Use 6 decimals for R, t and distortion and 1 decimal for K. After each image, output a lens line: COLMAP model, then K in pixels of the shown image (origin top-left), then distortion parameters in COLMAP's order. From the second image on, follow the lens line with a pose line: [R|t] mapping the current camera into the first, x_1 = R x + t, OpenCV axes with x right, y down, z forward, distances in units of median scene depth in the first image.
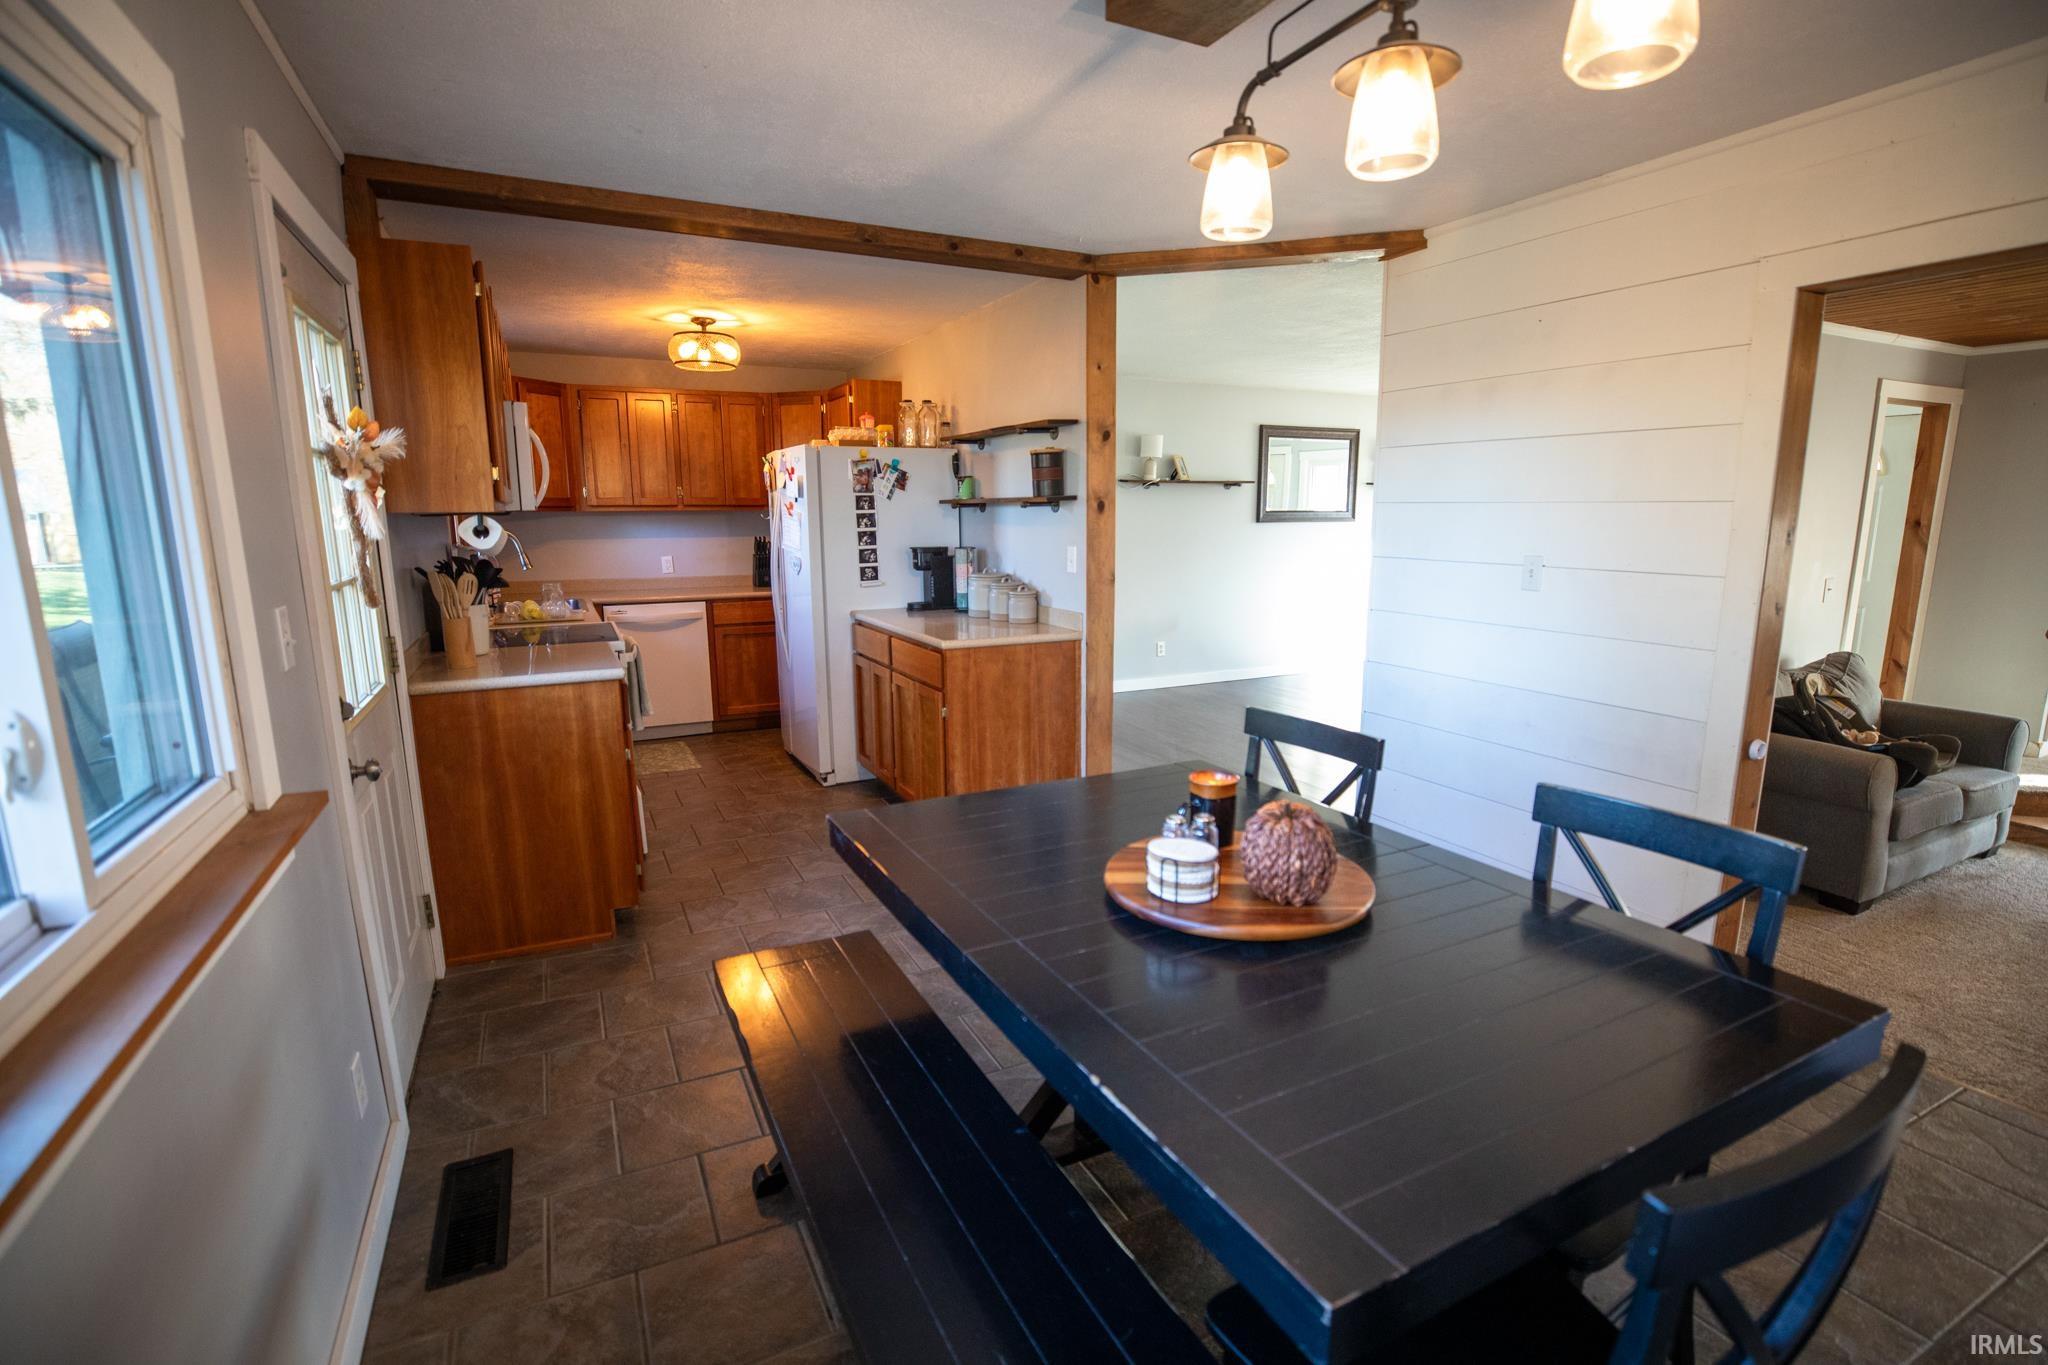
lens RADIAL K [[956.2, 0, 1027.2], [0, 956.2, 690.5], [0, 0, 1]] dist [-0.042724, 0.000281]
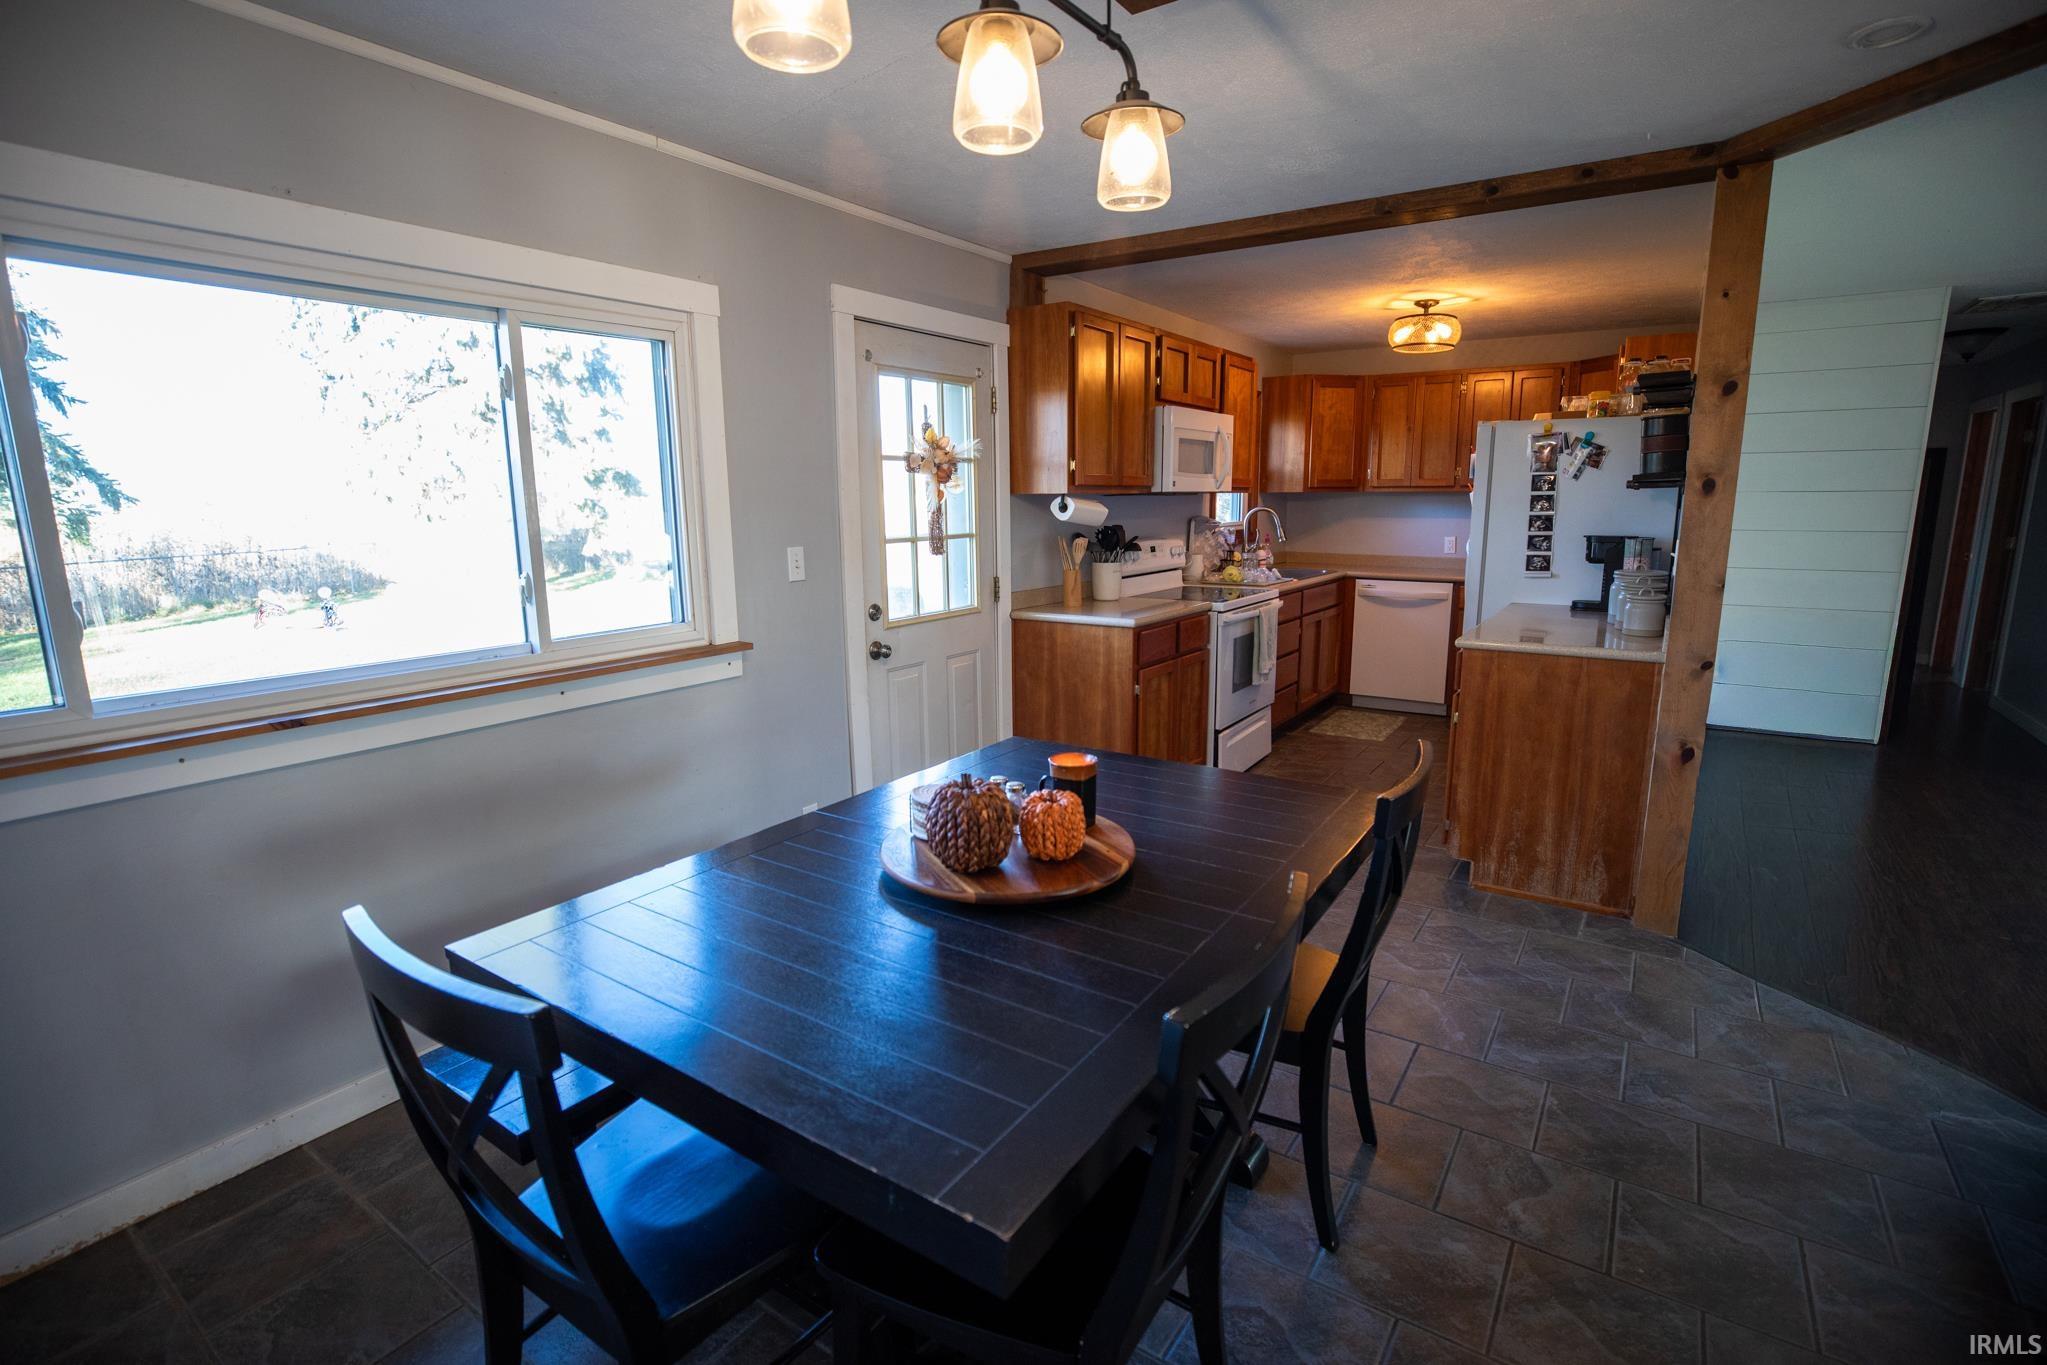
lens RADIAL K [[946.0, 0, 1023.5], [0, 946.0, 682.5], [0, 0, 1]] dist [-0.048777, 0.017100]
pose [[0.483295, 0.165846, -0.859605, 0.368903], [-0.152705, 0.982810, 0.103761, -0.030541], [0.862037, 0.081119, 0.500312, 0.163255]]
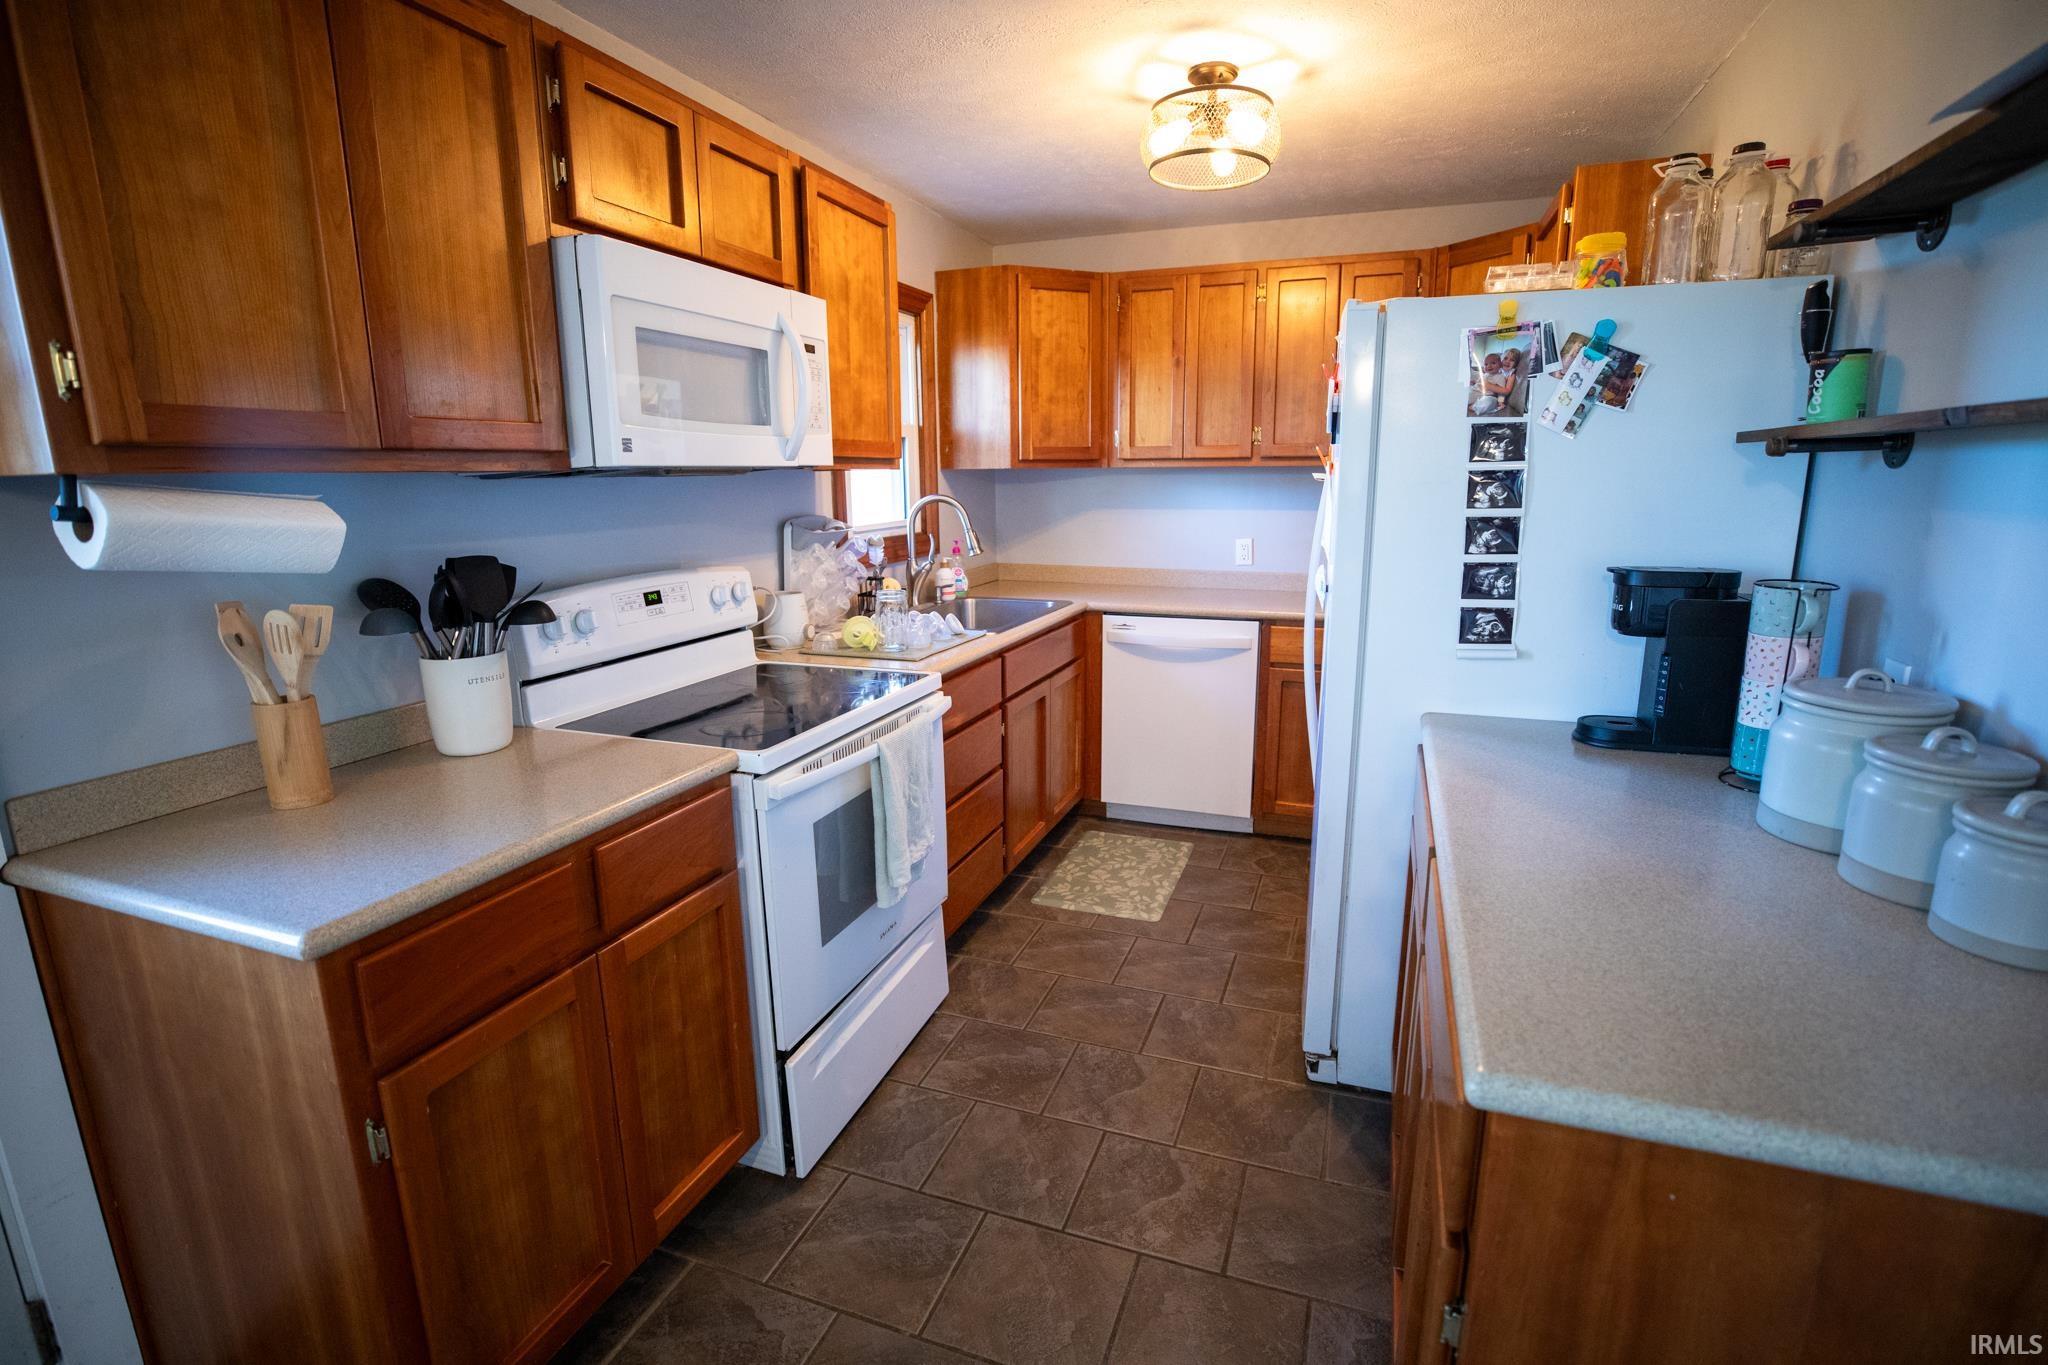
lens RADIAL K [[946.4, 0, 1024.0], [0, 946.4, 682.5], [0, 0, 1]] dist [-0.048777, 0.017100]
pose [[0.680125, 0.152355, -0.717089, -0.016038], [-0.126558, 0.987881, 0.089854, -0.110639], [0.722089, 0.029642, 0.691165, 0.602201]]
